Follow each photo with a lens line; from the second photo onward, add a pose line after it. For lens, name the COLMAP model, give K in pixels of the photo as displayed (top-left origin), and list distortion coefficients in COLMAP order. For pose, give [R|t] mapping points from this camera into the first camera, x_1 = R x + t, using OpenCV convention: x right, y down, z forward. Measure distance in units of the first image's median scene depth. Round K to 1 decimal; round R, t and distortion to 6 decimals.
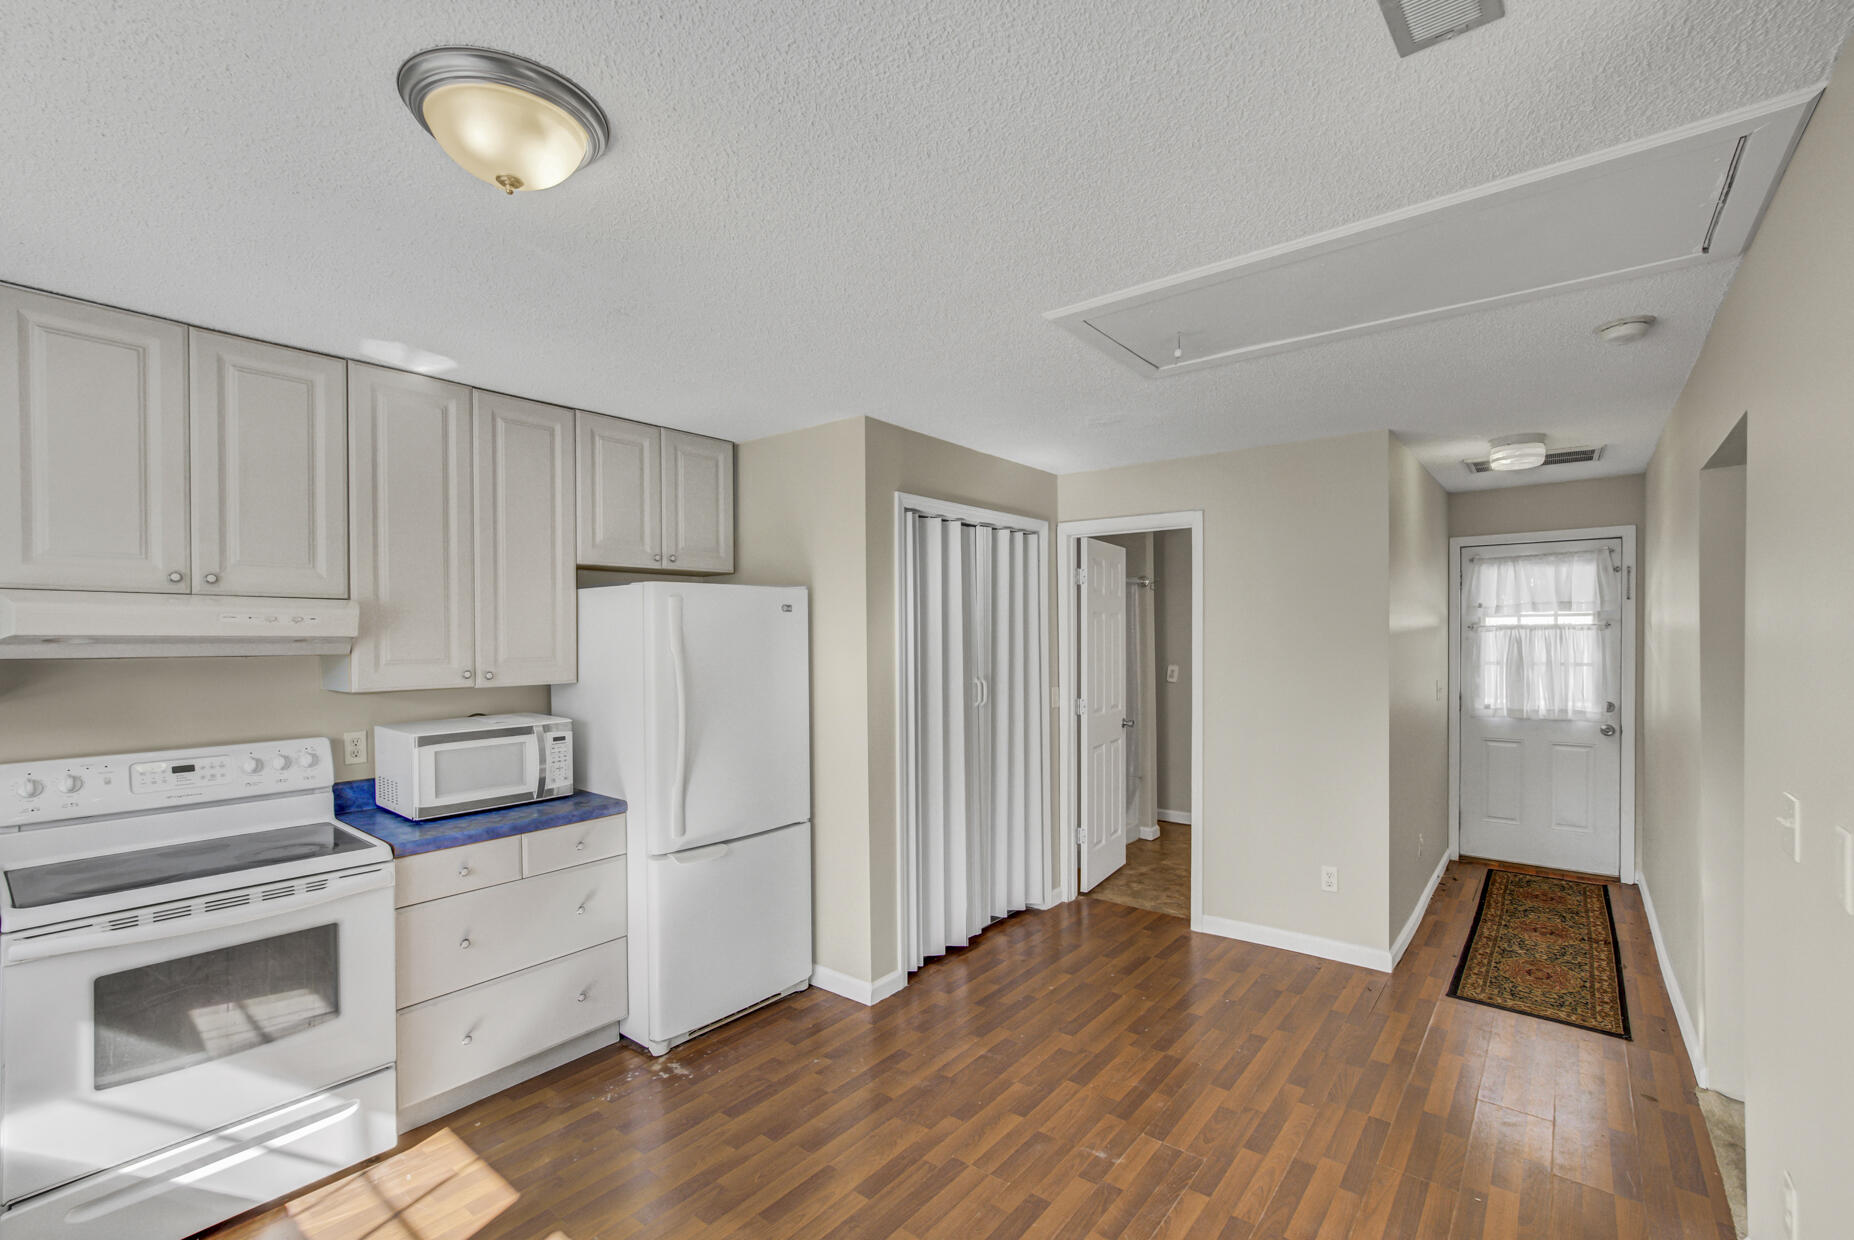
lens RADIAL K [[833.5, 0, 921.4], [0, 833.5, 639.0], [0, 0, 1]] dist [-0.008243, 0.002557]
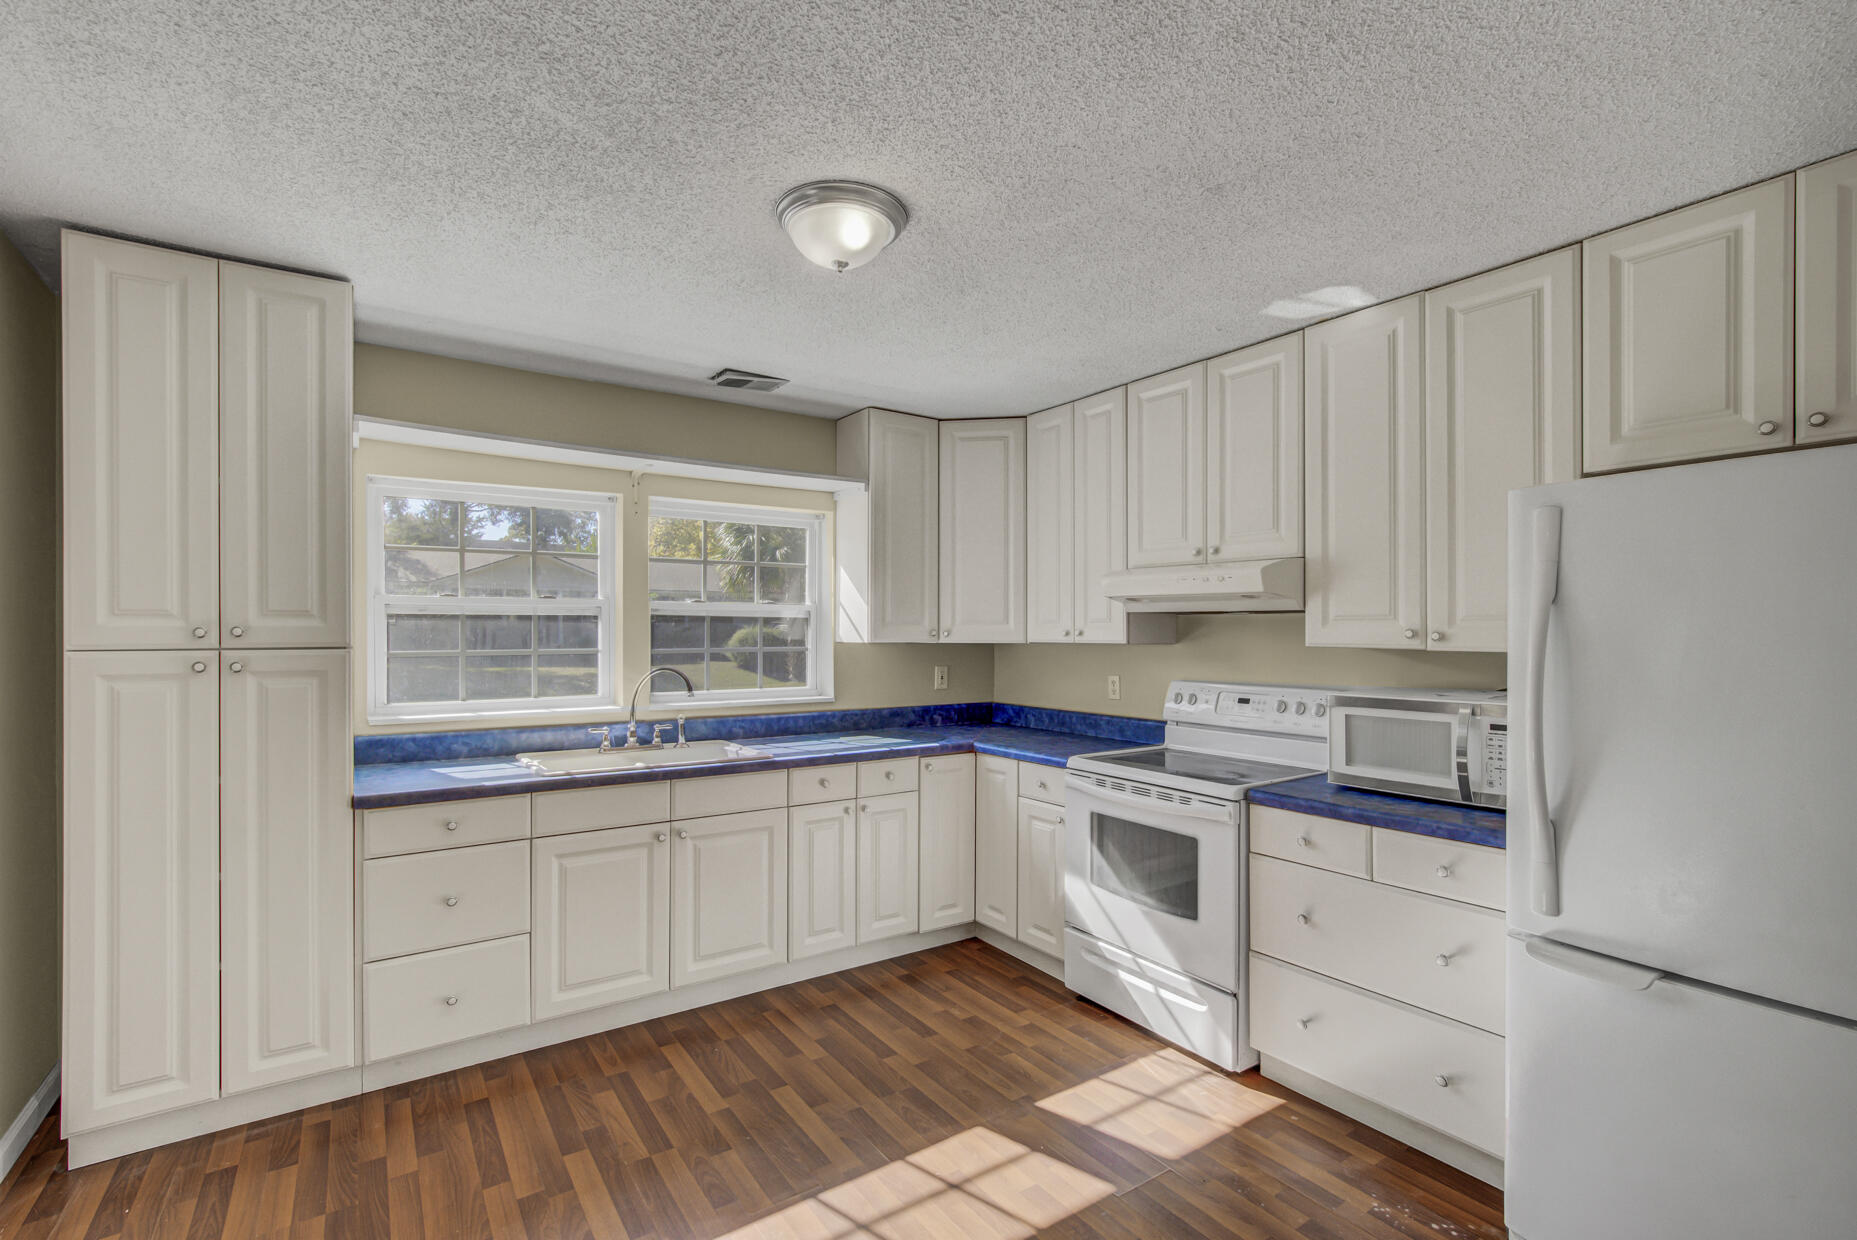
lens RADIAL K [[834.8, 0, 917.4], [0, 834.8, 625.9], [0, 0, 1]] dist [-0.008243, 0.002557]
pose [[-0.301619, 0.001410, -0.953428, 0.195963], [-0.004020, 0.999988, 0.002751, 0.016139], [0.953420, 0.004663, -0.301609, 0.366484]]
